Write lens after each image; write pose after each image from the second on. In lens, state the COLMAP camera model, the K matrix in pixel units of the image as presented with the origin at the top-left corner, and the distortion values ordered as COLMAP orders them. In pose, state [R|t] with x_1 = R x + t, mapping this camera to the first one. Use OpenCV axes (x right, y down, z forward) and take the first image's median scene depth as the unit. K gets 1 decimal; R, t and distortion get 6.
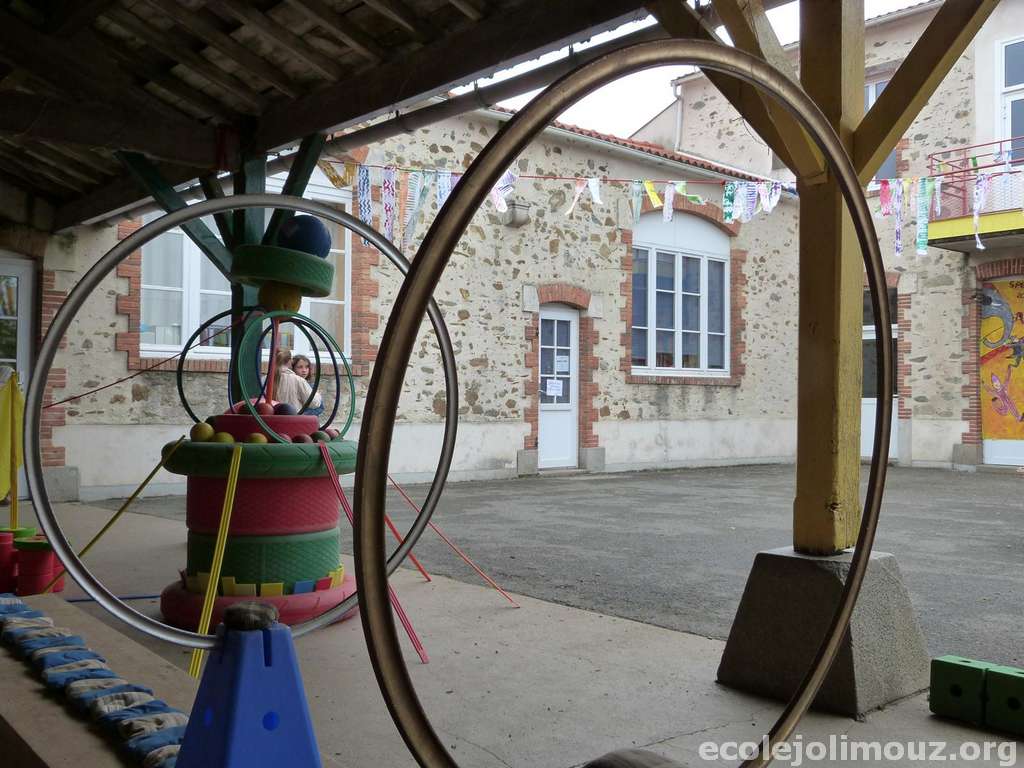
lens RADIAL K [[987.9, 0, 504.5], [0, 987.9, 379.1], [0, 0, 1]] dist [-0.016959, 0.000000]
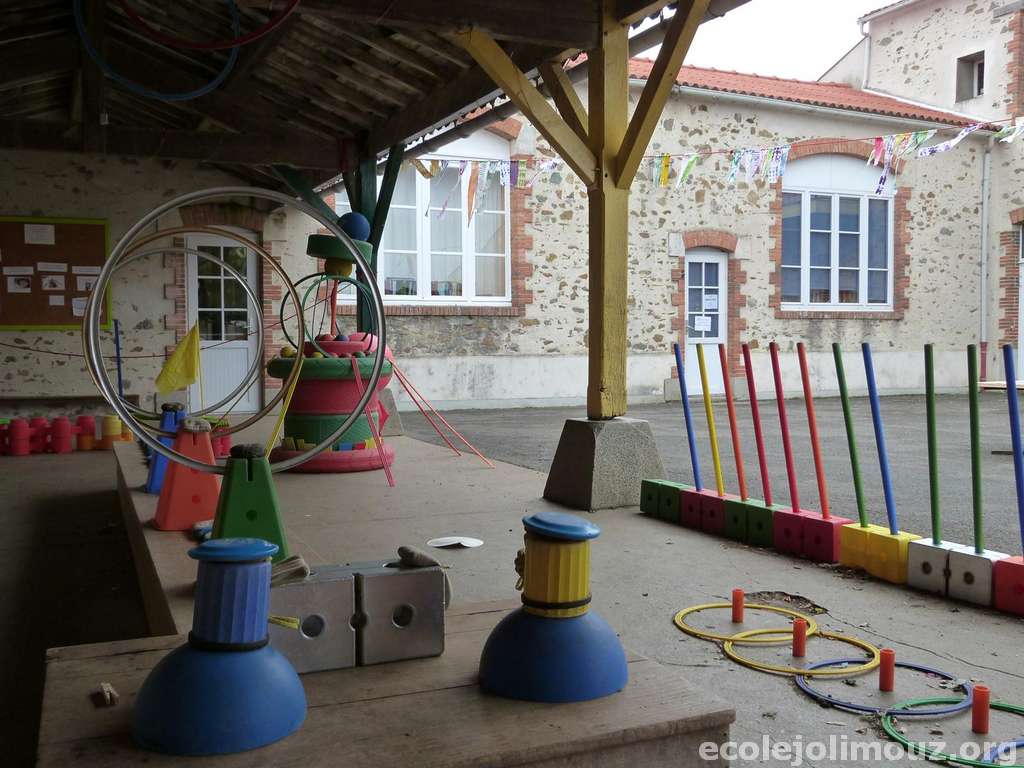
lens RADIAL K [[987.9, 0, 508.7], [0, 987.9, 385.2], [0, 0, 1]] dist [-0.016959, 0.000000]
pose [[0.962919, -0.000346, -0.269791, 0.137695], [0.018198, 0.997805, 0.063675, 0.003173], [0.269177, -0.066223, 0.960811, -0.134129]]
